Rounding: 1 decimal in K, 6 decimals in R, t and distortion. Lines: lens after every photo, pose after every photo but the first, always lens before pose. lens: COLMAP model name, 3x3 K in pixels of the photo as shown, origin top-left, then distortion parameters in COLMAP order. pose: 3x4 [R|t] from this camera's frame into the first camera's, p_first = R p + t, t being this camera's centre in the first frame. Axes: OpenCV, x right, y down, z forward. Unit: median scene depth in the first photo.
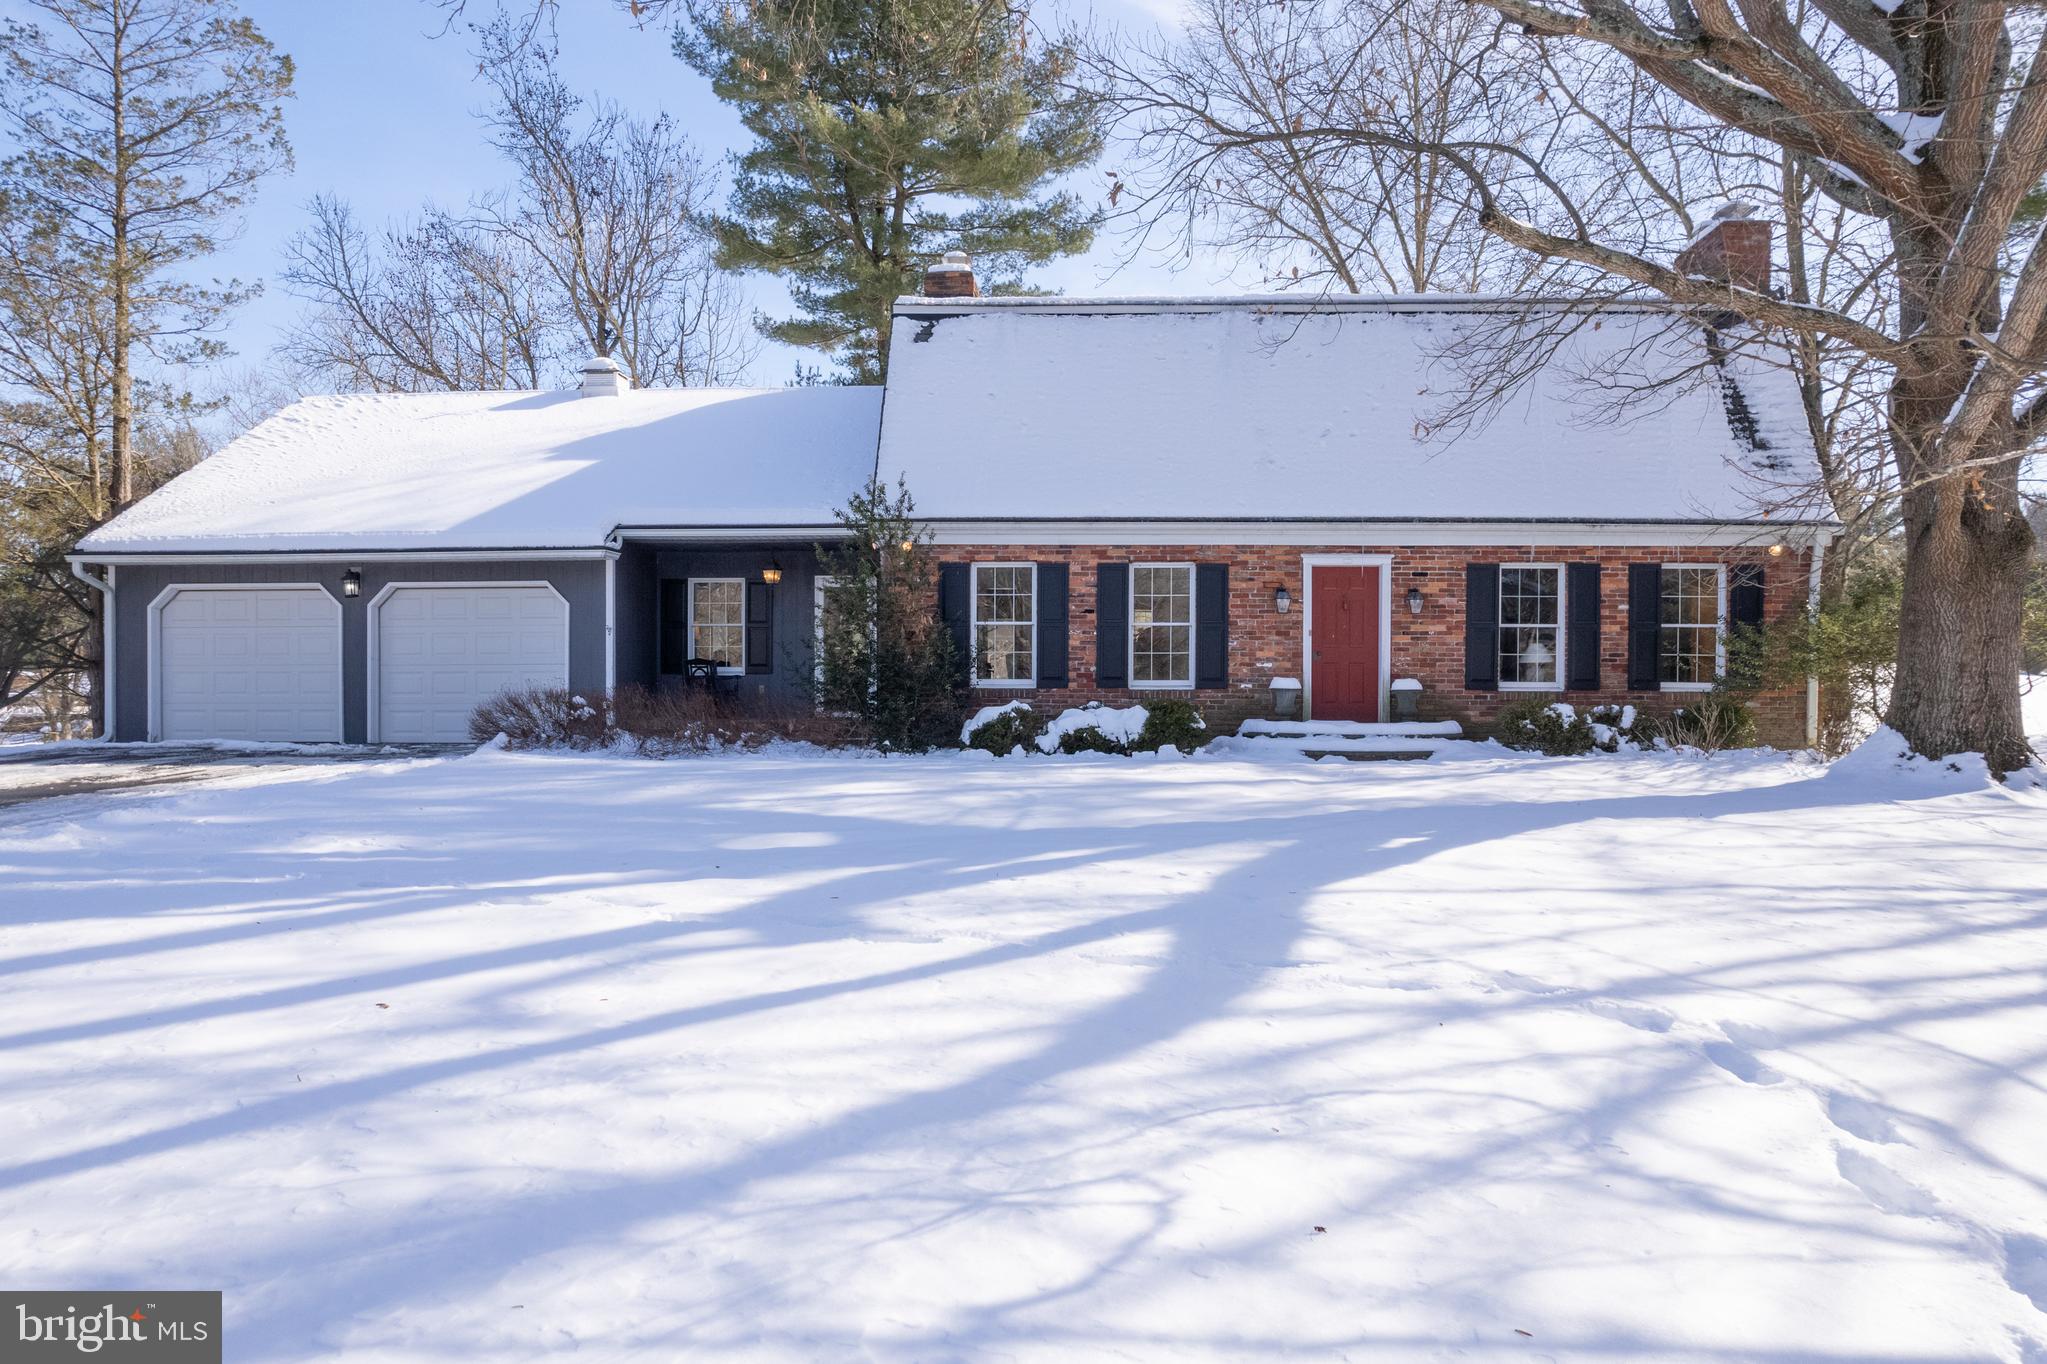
lens RADIAL K [[1308.2, 0, 1018.4], [0, 1308.2, 694.8], [0, 0, 1]] dist [-0.040113, -0.000192]
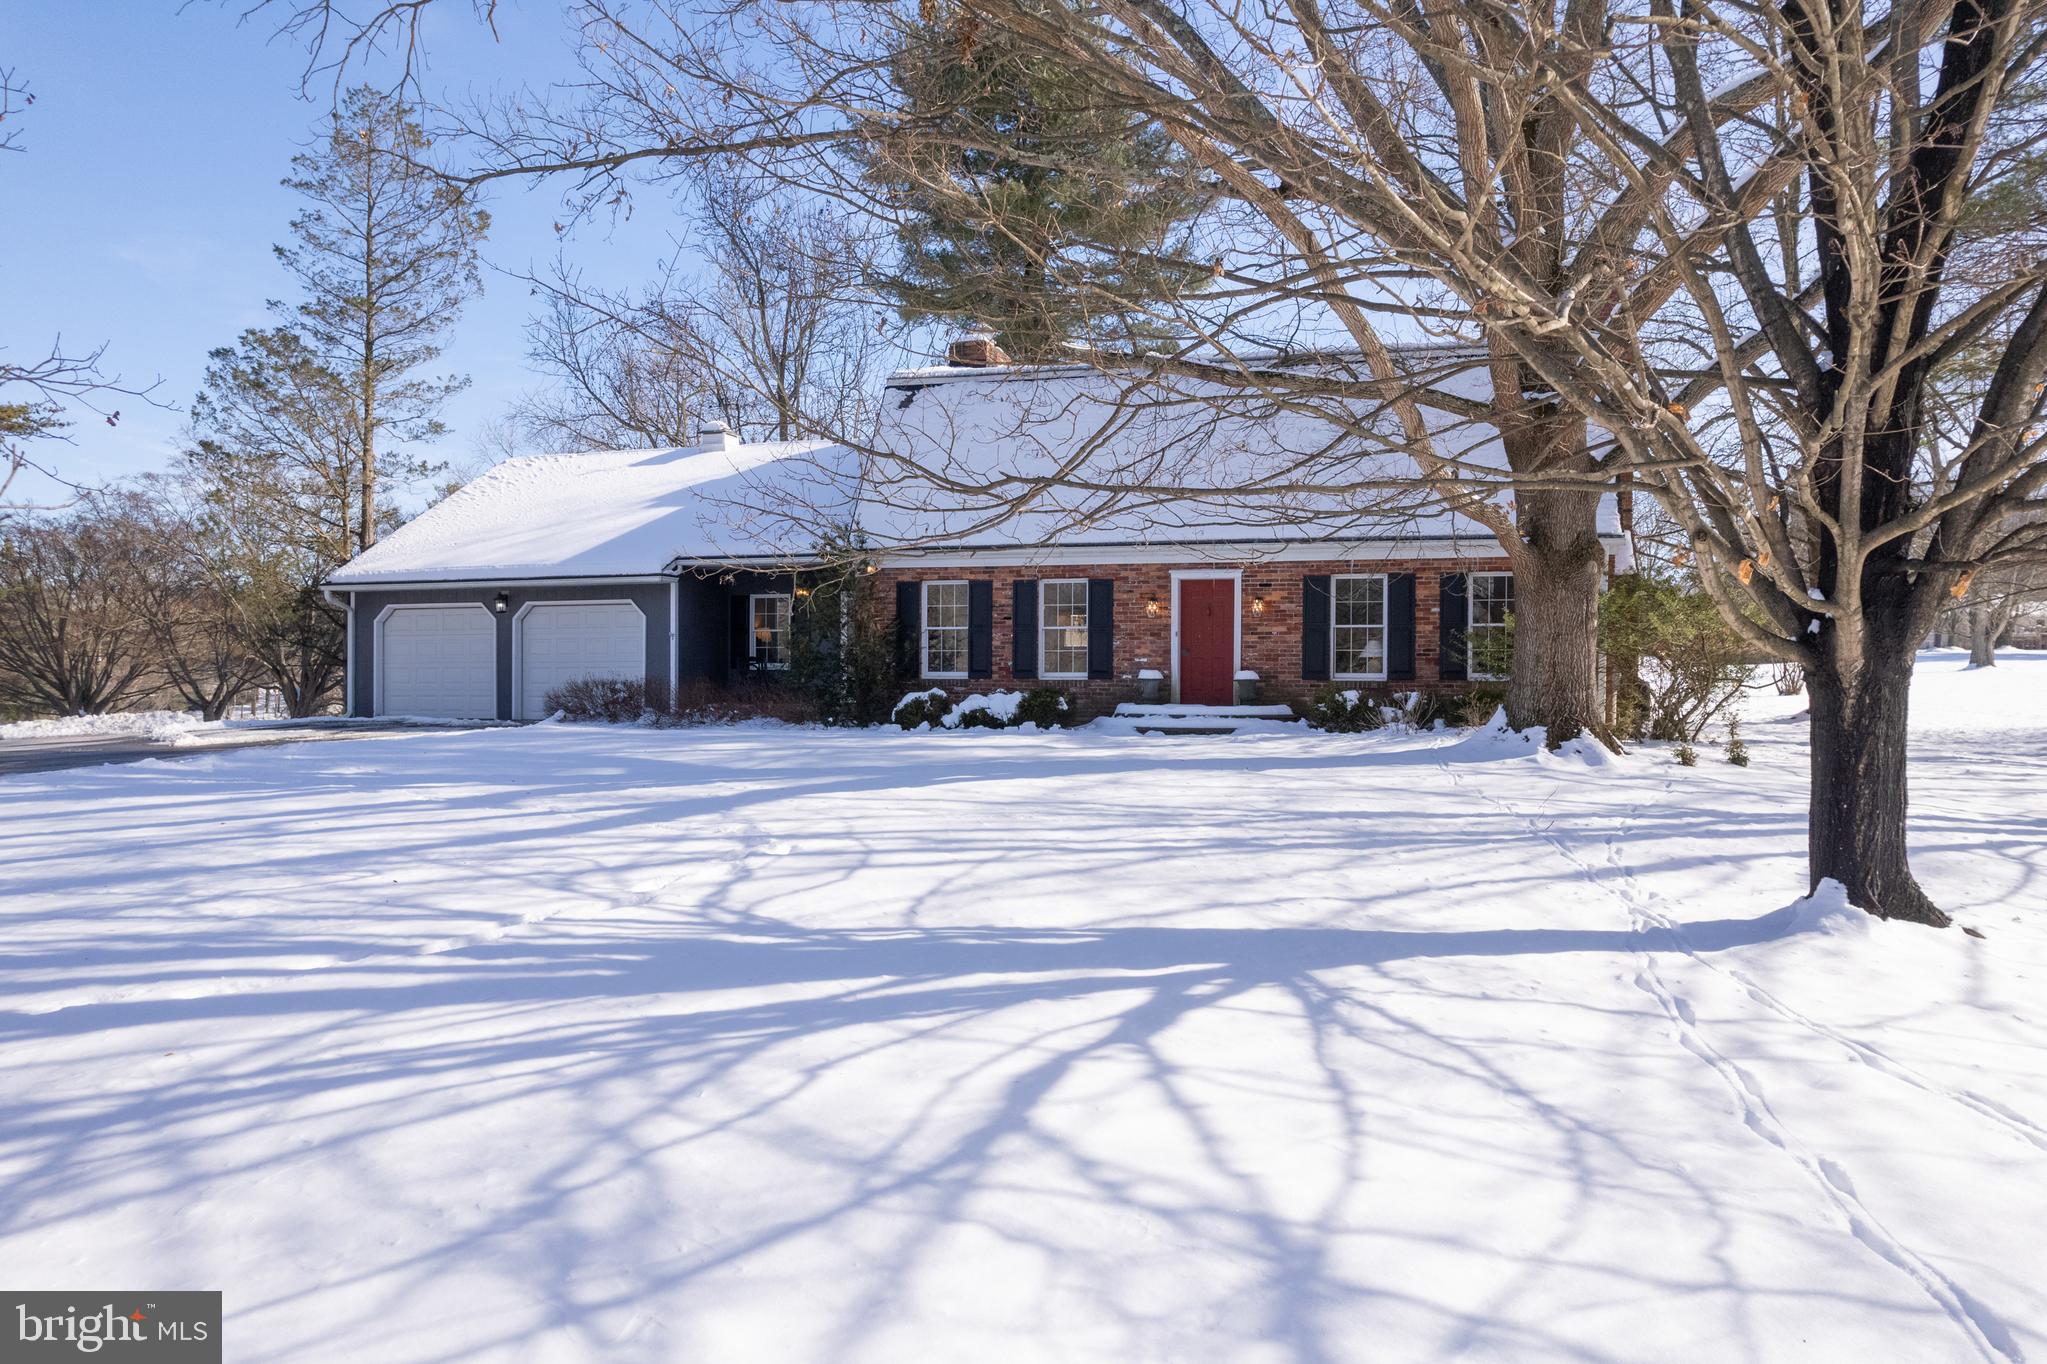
lens RADIAL K [[1247.8, 0, 1023.5], [0, 1247.8, 682.0], [0, 0, 1]] dist [-0.003610, -0.140608]
pose [[0.979081, -0.000141, -0.203473, 0.316837], [-0.001375, 0.999972, -0.007309, 0.007074], [0.203469, 0.007436, 0.979053, -0.185893]]
